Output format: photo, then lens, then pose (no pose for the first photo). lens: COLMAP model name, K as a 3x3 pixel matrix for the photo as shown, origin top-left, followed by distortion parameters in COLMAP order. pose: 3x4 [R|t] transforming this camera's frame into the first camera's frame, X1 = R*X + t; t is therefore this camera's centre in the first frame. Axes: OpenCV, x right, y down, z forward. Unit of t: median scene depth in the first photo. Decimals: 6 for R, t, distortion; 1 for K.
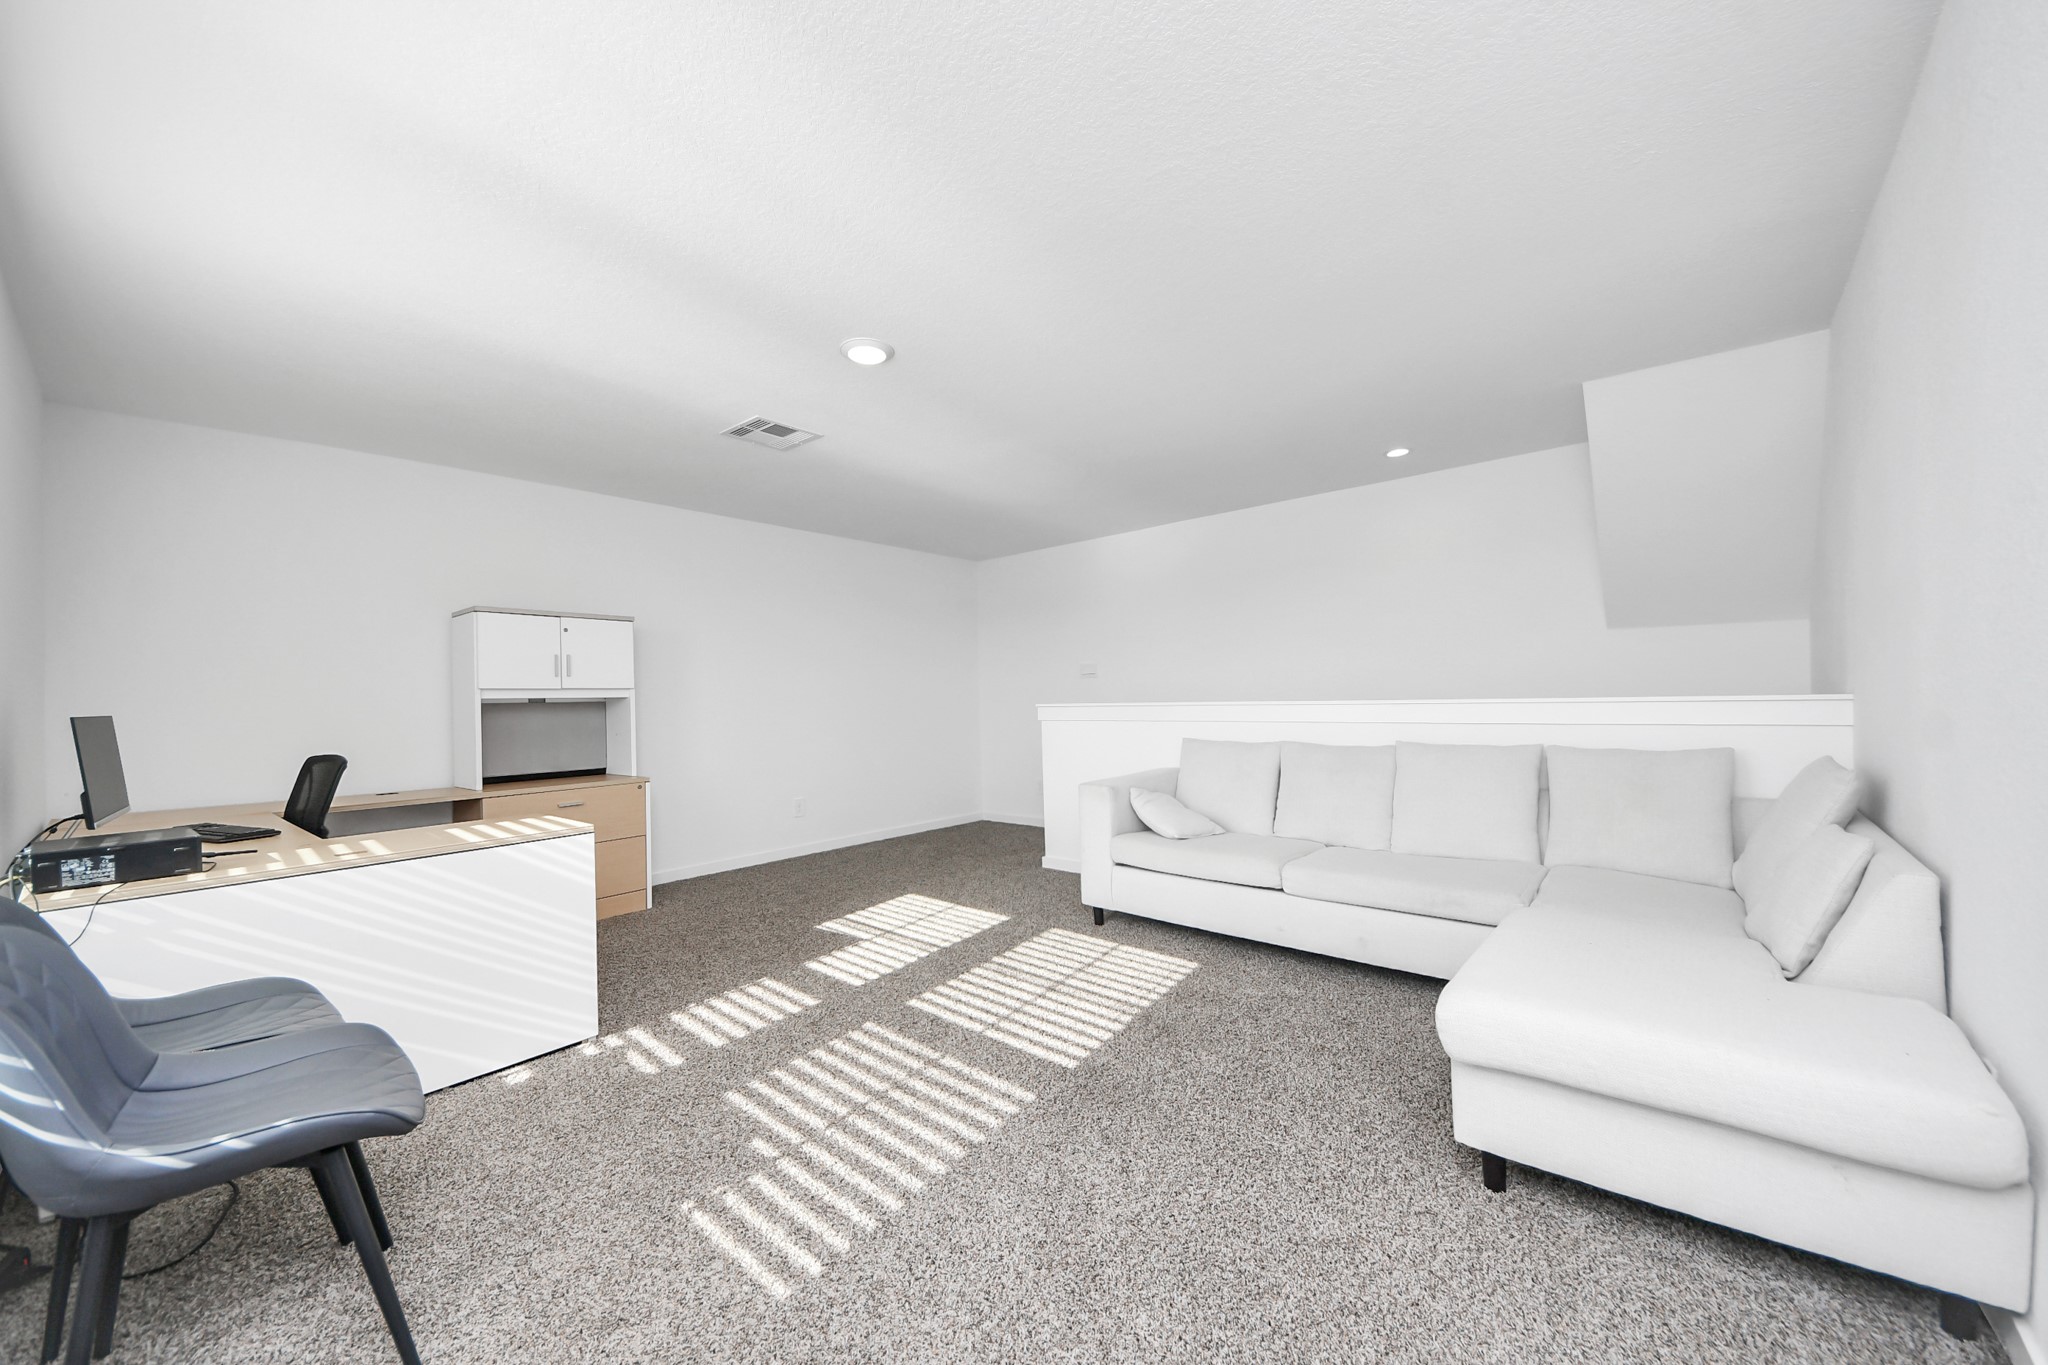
lens RADIAL K [[751.0, 0, 1016.7], [0, 751.0, 693.0], [0, 0, 1]] dist [0.000666, -0.000202]
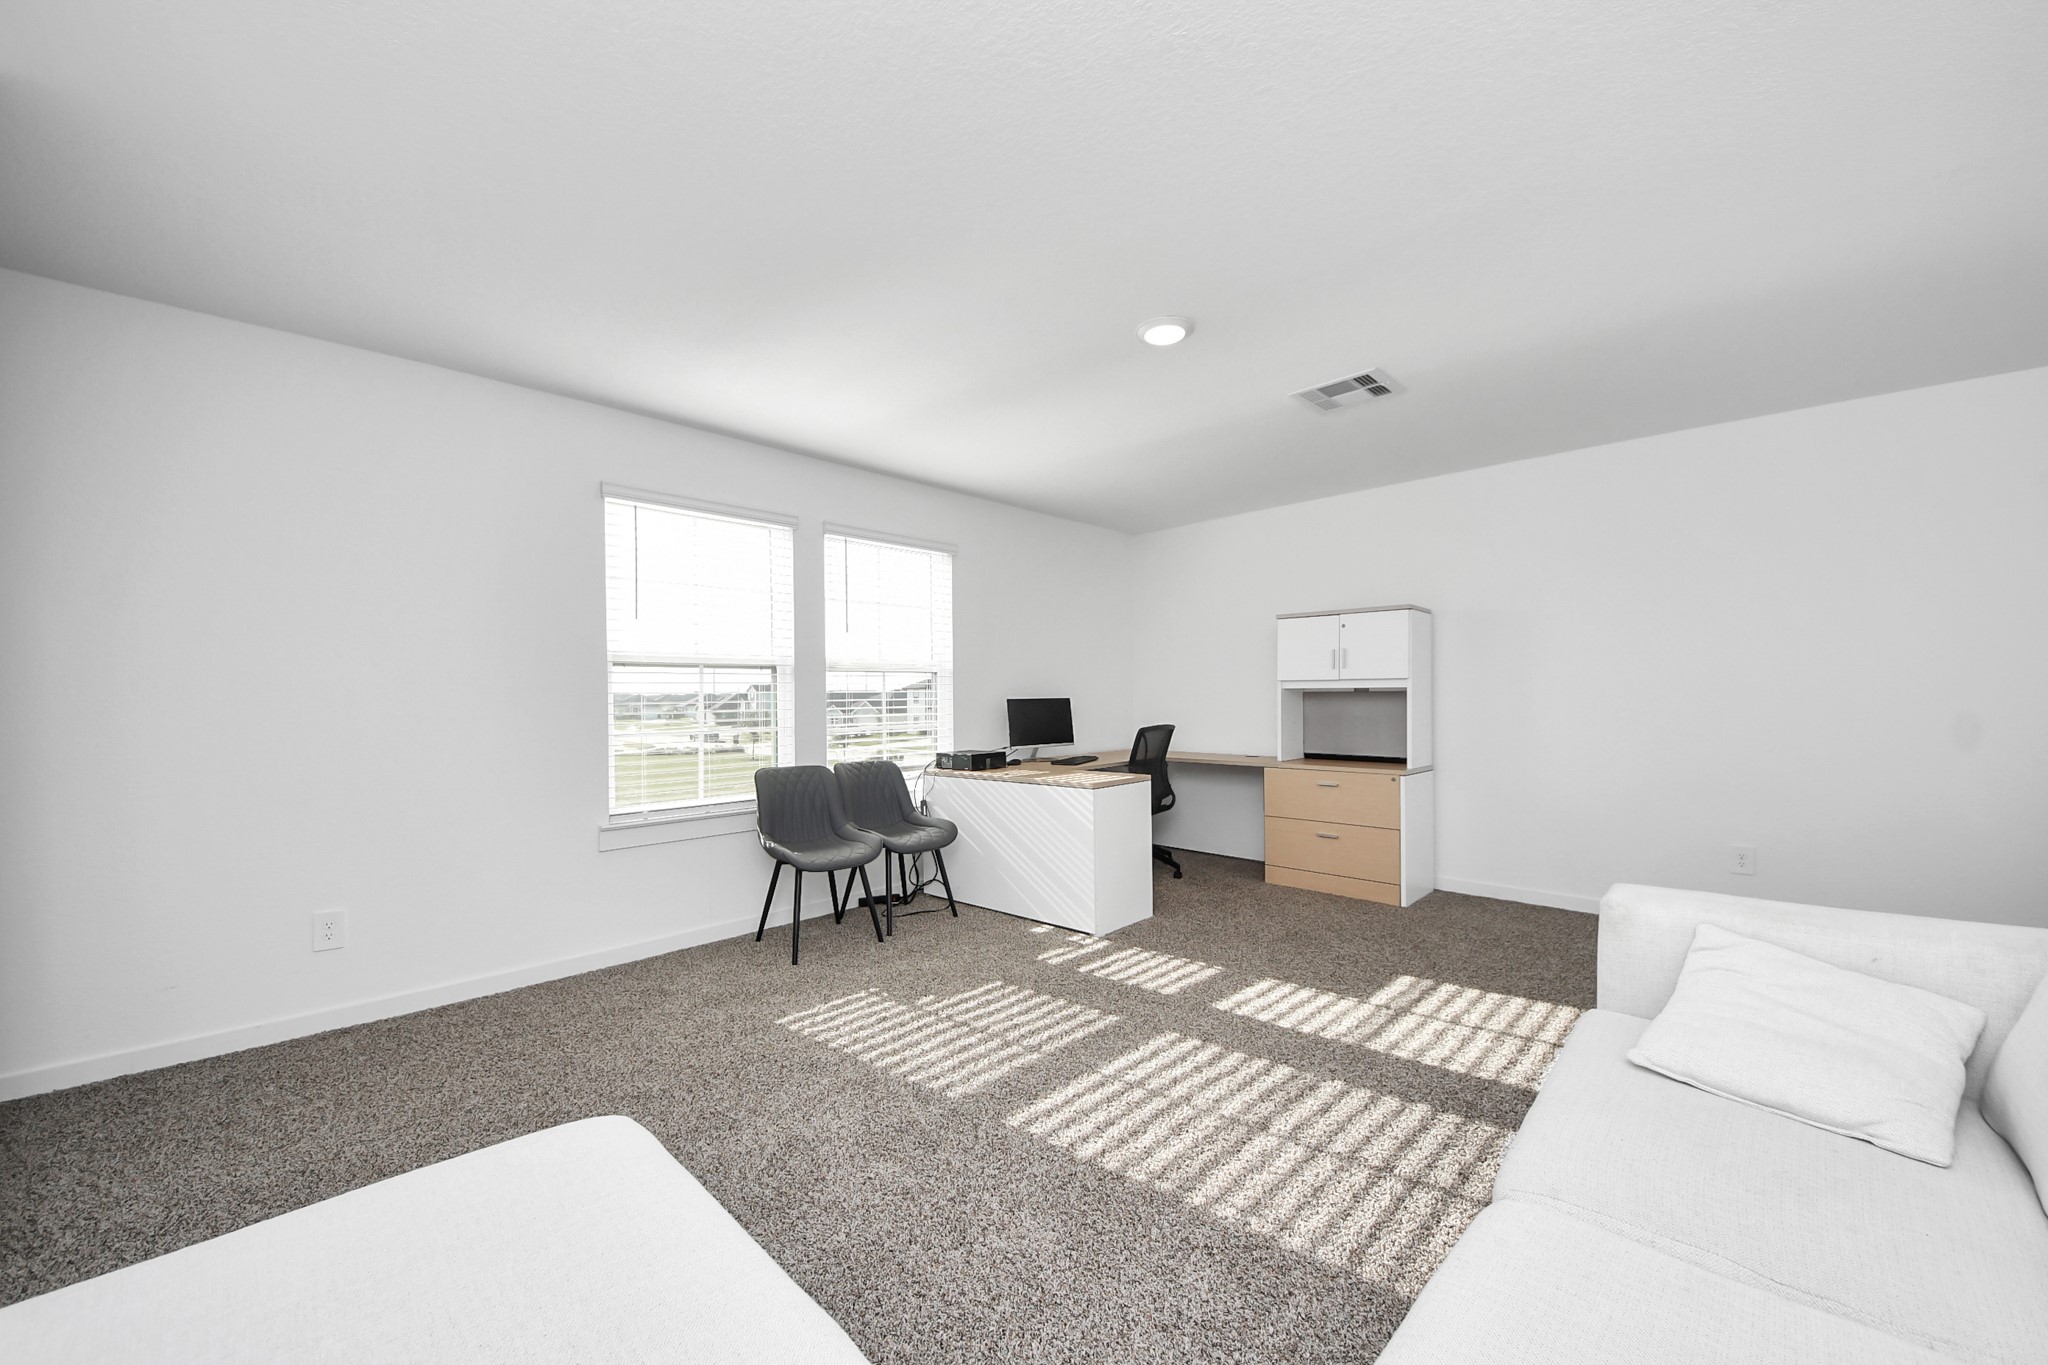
lens RADIAL K [[751.0, 0, 1016.7], [0, 751.0, 693.0], [0, 0, 1]] dist [0.000666, -0.000202]
pose [[-0.063575, 0.013457, -0.997886, 0.641359], [0.010719, 0.999861, 0.012800, -0.006194], [0.997920, -0.009883, -0.063710, 0.740633]]
